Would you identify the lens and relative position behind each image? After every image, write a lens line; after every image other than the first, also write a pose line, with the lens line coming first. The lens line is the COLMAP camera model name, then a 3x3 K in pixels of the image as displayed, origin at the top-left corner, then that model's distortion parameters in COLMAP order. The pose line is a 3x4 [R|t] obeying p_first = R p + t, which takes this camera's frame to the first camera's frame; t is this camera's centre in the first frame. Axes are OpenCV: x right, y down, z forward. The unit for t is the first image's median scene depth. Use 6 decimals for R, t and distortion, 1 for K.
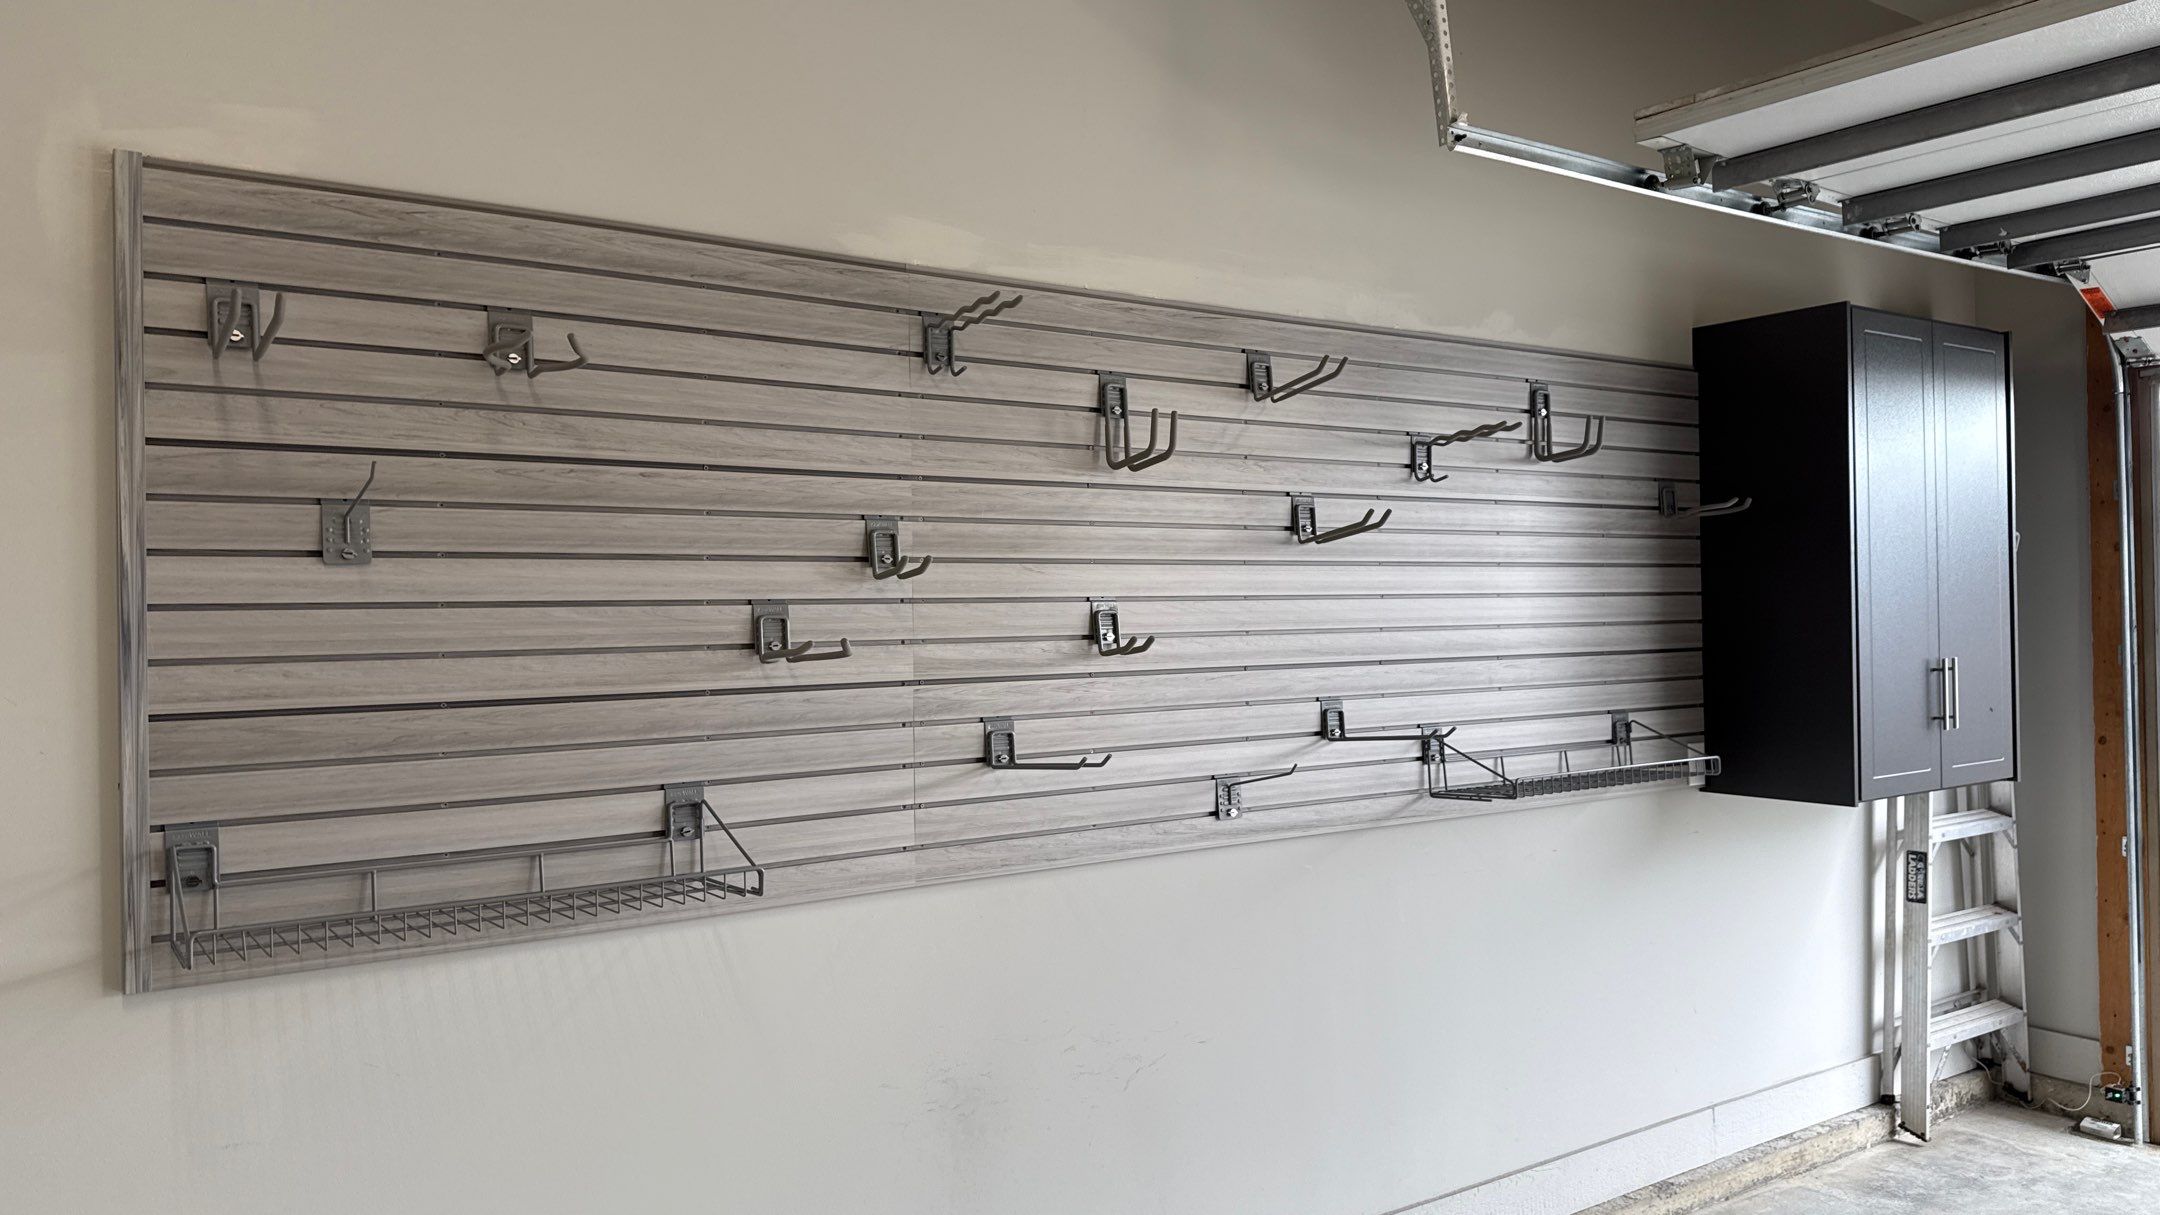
lens RADIAL K [[1514.4, 0, 1092.9], [0, 1514.4, 605.0], [0, 0, 1]] dist [0.051260, -0.066310]
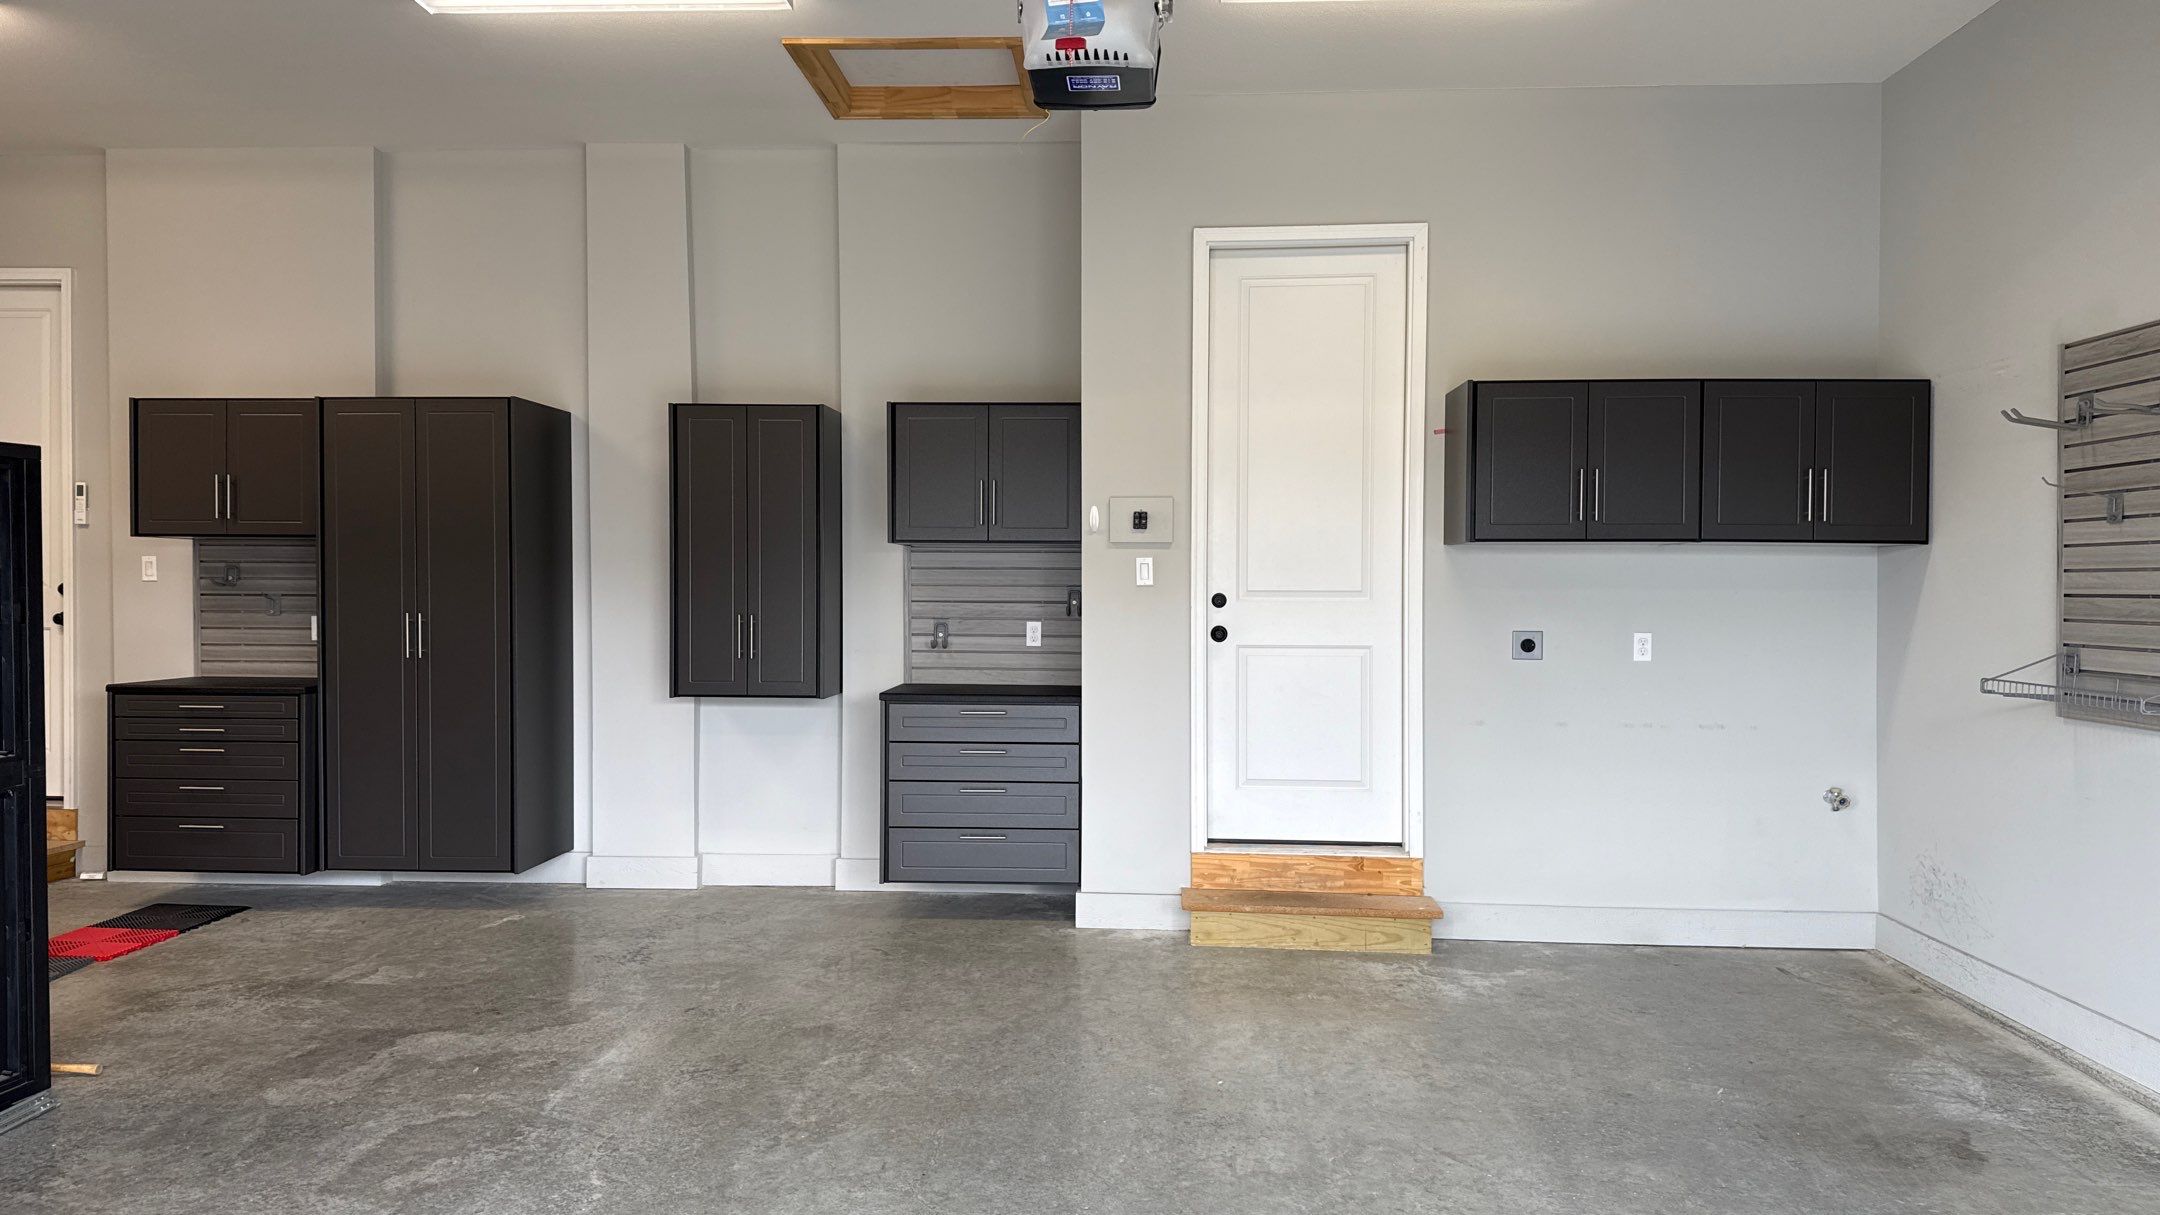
lens RADIAL K [[1514.4, 0, 1081.0], [0, 1514.4, 604.9], [0, 0, 1]] dist [0.051260, -0.066310]
pose [[-0.613787, 0.018013, -0.789266, 1.421231], [0.002285, 0.999776, 0.021040, 0.026031], [0.789469, 0.011111, -0.613690, 0.862757]]
